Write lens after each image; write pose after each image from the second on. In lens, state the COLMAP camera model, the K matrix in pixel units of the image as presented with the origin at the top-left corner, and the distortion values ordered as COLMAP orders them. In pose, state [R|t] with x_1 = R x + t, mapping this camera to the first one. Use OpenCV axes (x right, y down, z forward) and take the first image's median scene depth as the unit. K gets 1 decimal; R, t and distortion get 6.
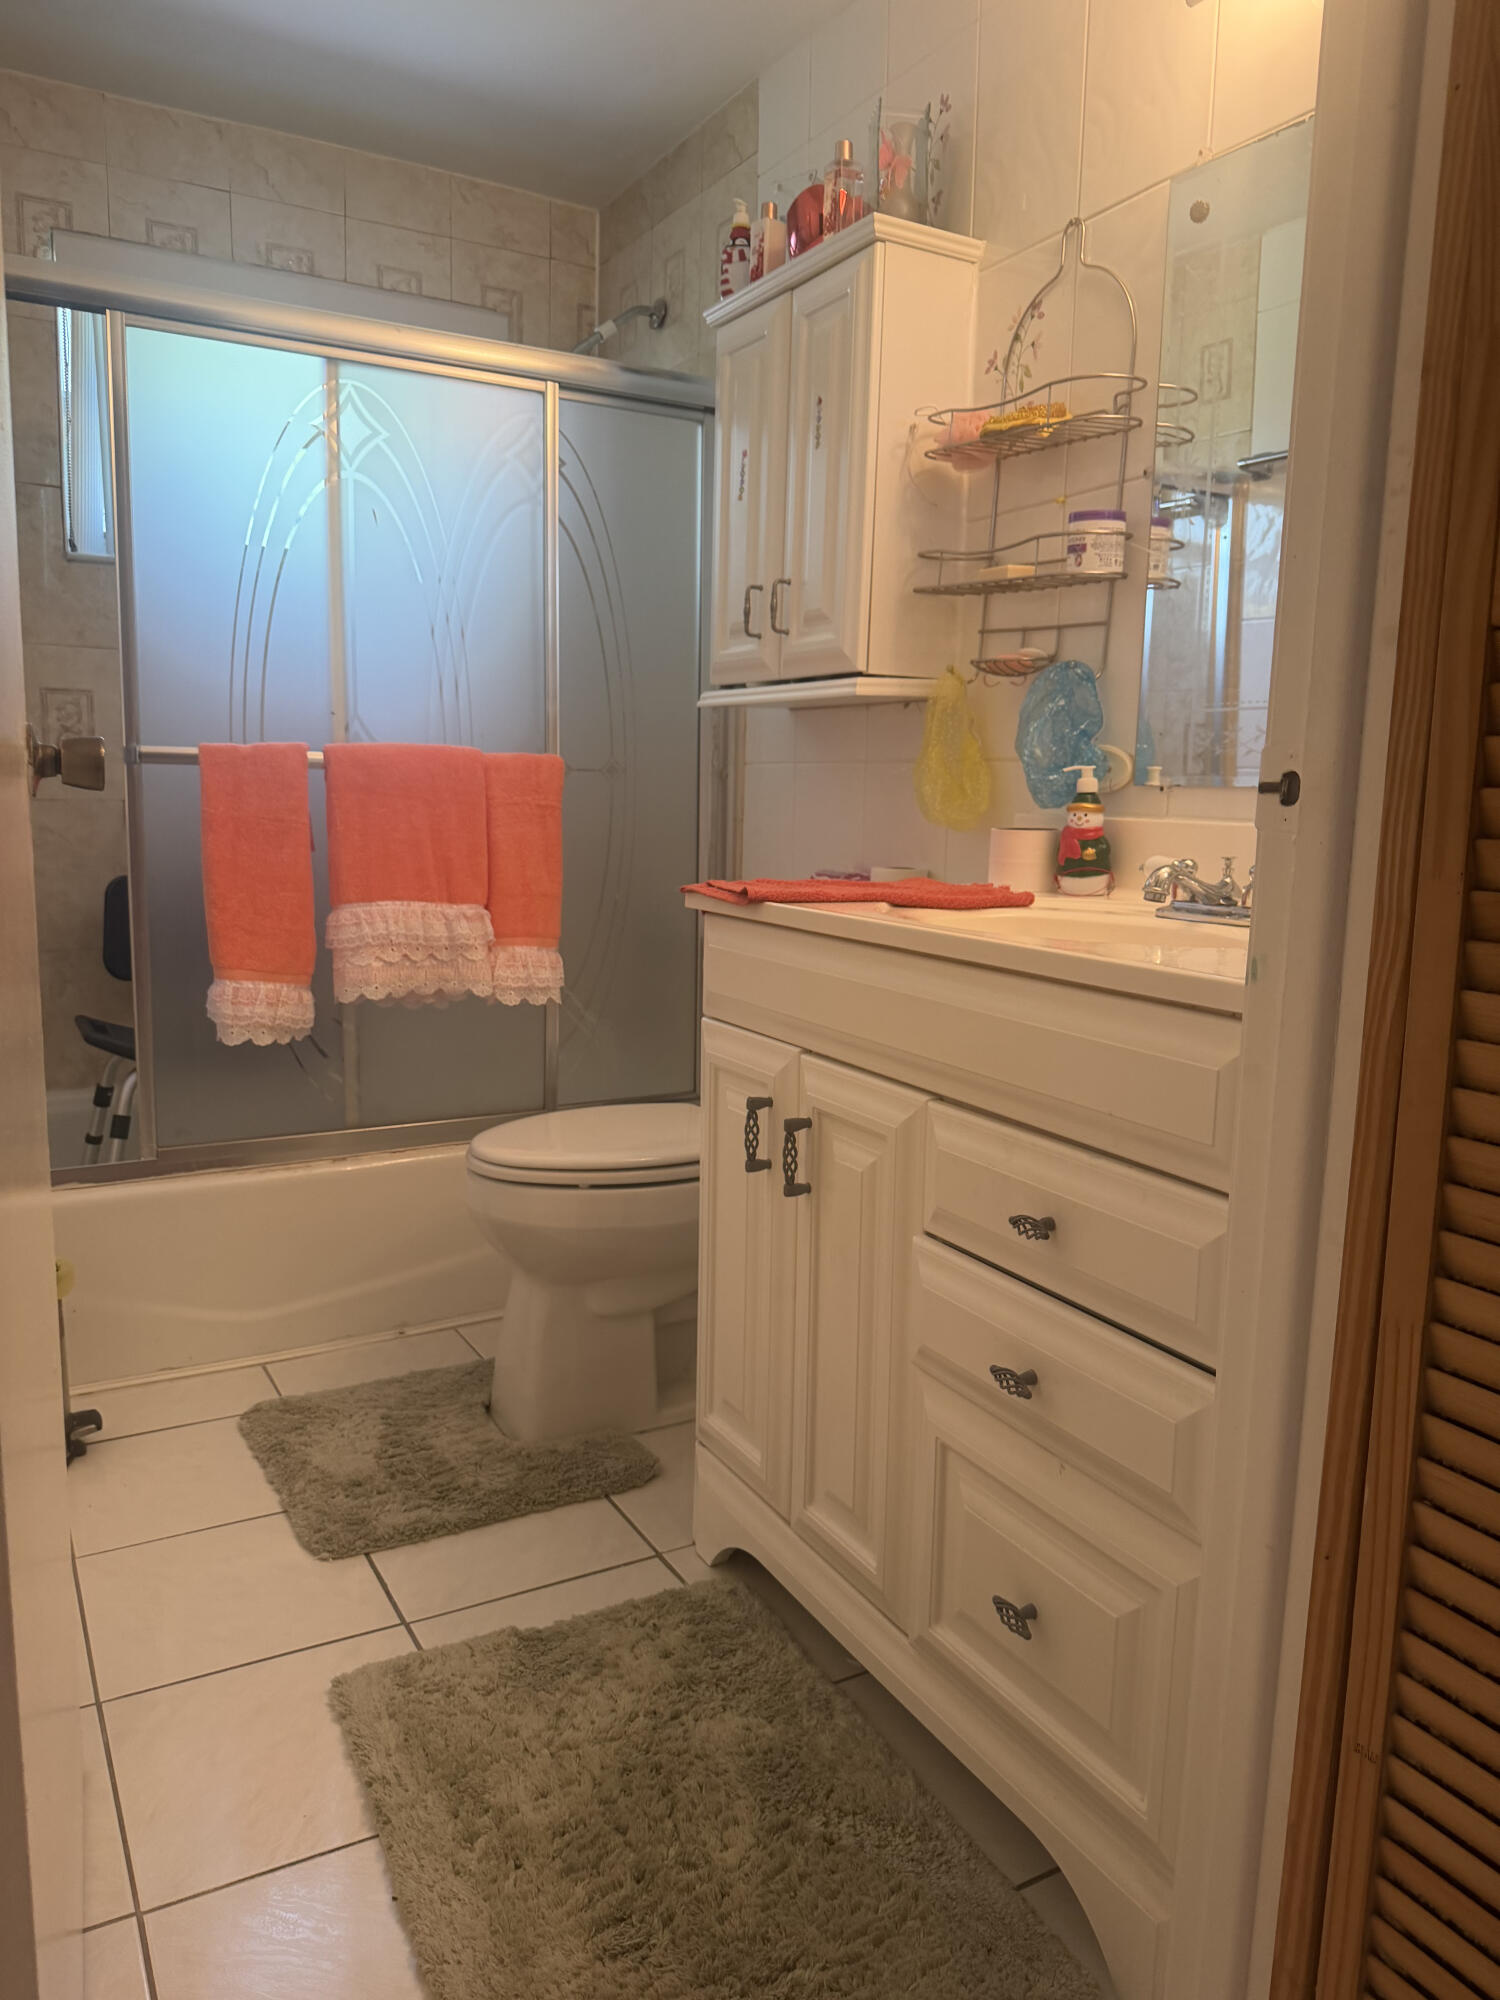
lens RADIAL K [[1416.7, 0, 764.3], [0, 1416.7, 1010.3], [0, 0, 1]] dist [0.061145, -0.077500]
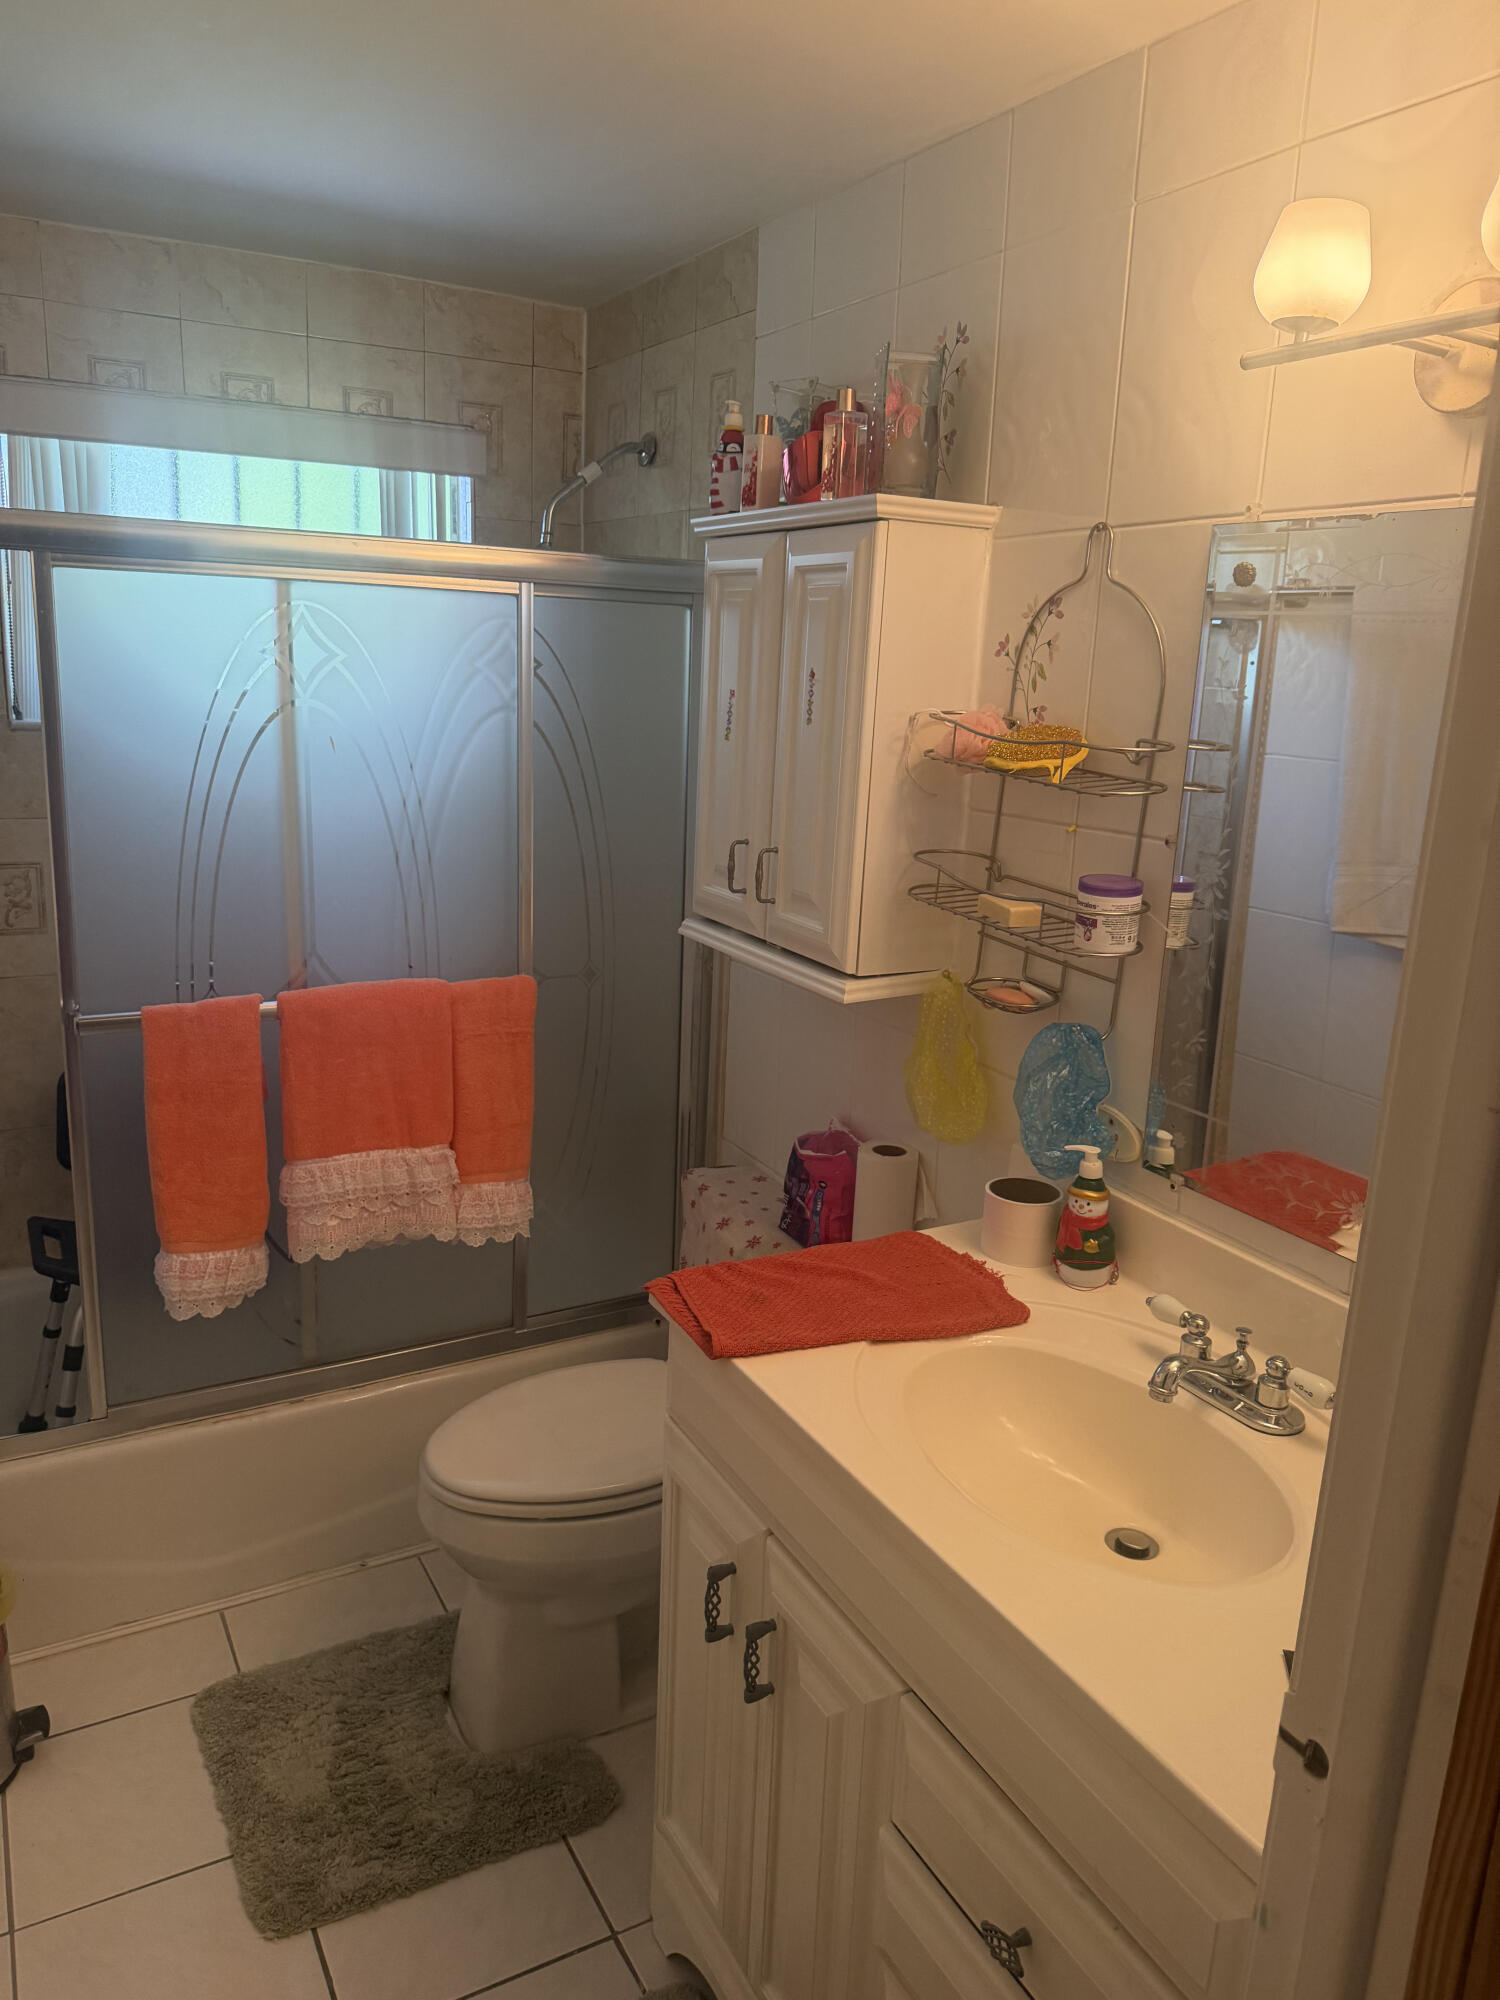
lens RADIAL K [[1416.7, 0, 744.3], [0, 1416.7, 993.5], [0, 0, 1]] dist [0.061145, -0.077500]
pose [[0.999652, 0.021323, -0.015508, 0.013733], [-0.020009, 0.996560, 0.080419, -0.300169], [0.017170, -0.080081, 0.996640, 0.081038]]
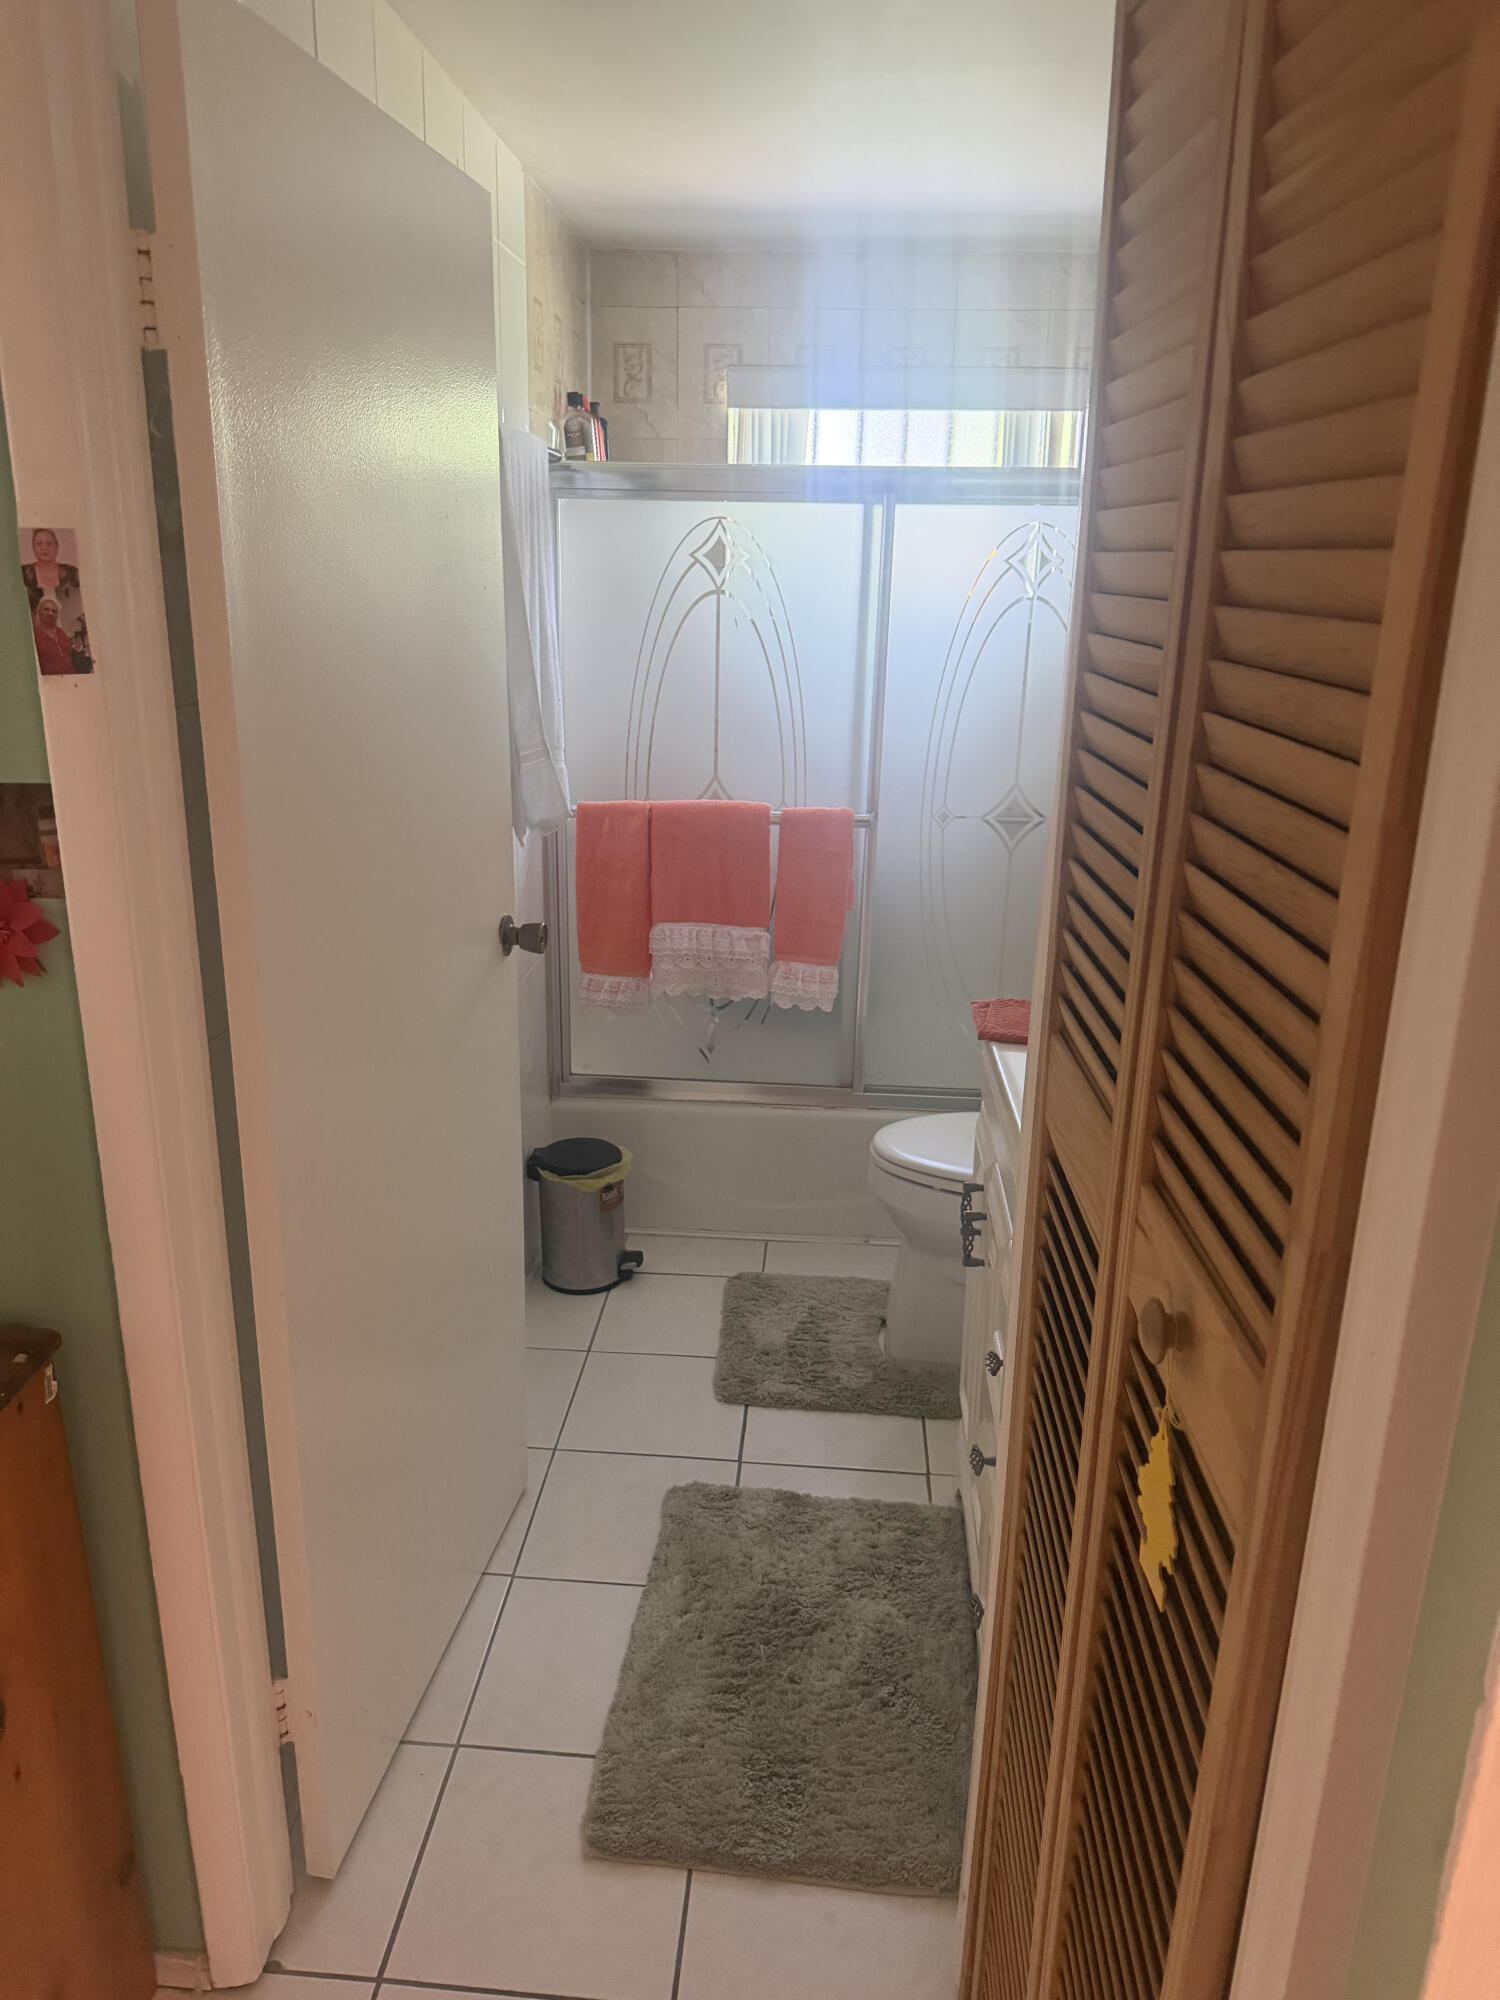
lens RADIAL K [[1416.7, 0, 757.8], [0, 1416.7, 994.8], [0, 0, 1]] dist [0.061145, -0.077500]
pose [[0.834415, 0.158846, -0.527749, 0.391660], [-0.089433, 0.983899, 0.154740, -0.235275], [0.543832, -0.081919, 0.835186, -0.161325]]
